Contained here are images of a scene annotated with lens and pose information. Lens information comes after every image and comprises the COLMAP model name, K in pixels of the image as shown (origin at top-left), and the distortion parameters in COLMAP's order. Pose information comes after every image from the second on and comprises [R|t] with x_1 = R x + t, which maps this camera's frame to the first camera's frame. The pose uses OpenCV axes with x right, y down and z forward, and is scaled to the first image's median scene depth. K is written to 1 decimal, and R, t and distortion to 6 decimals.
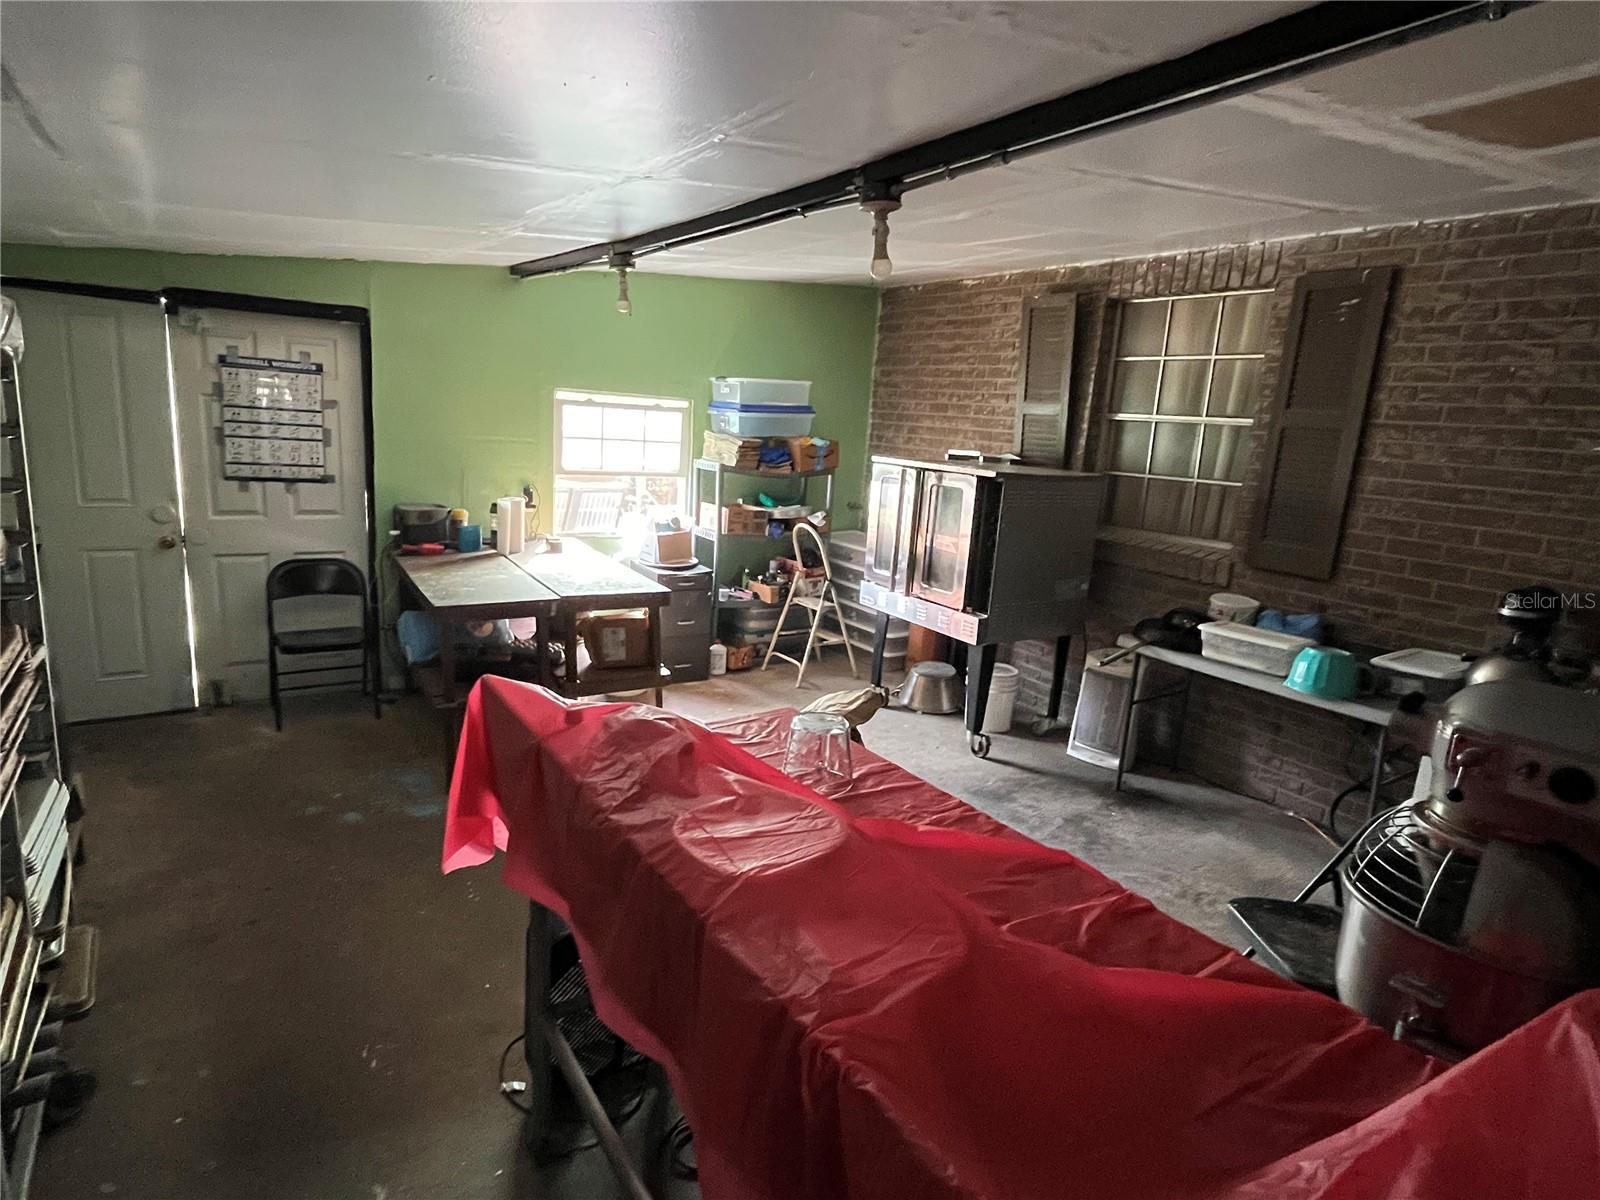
lens RADIAL K [[852.2, 0, 795.6], [0, 852.2, 602.9], [0, 0, 1]] dist [0.001818, -0.000354]
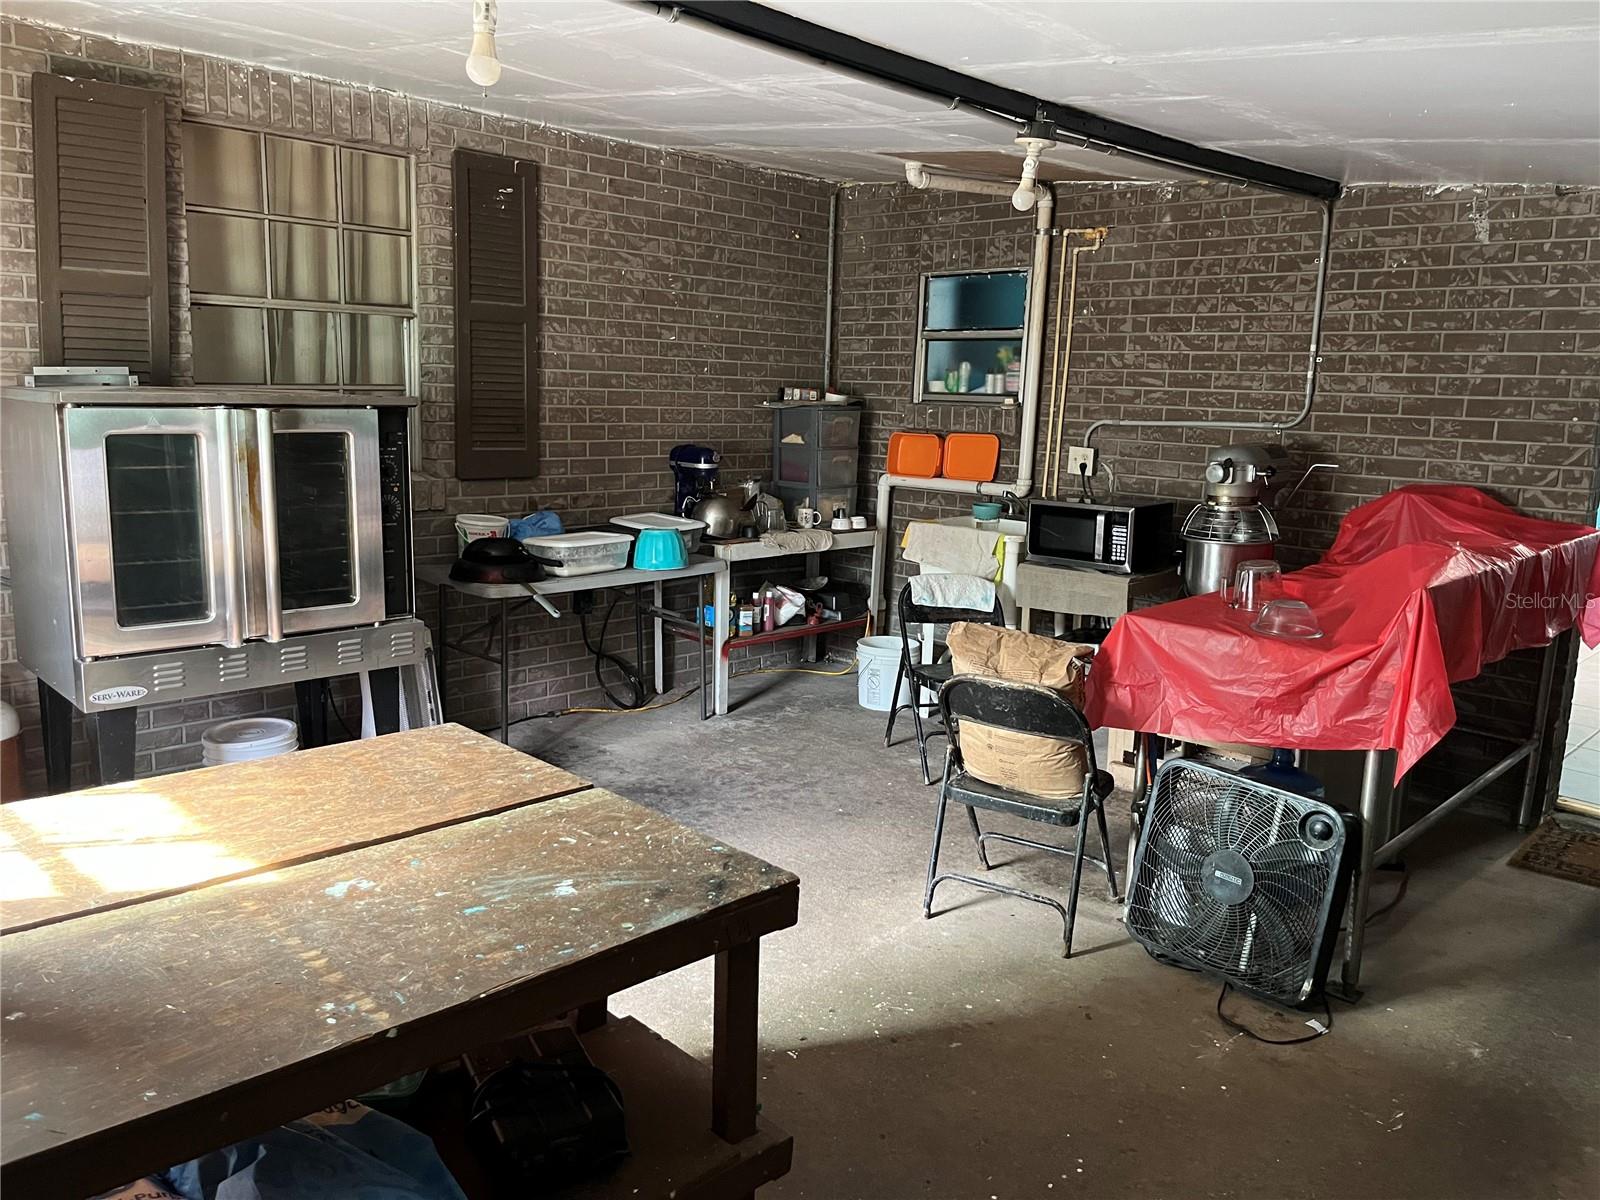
lens RADIAL K [[1218.6, 0, 796.9], [0, 1218.6, 596.4], [0, 0, 1]] dist [0.039408, -0.054005]
pose [[-0.191236, -0.242900, 0.951014, -0.895402], [0.166936, 0.946732, 0.275375, -0.257343], [-0.967244, 0.211420, -0.140501, 1.027863]]
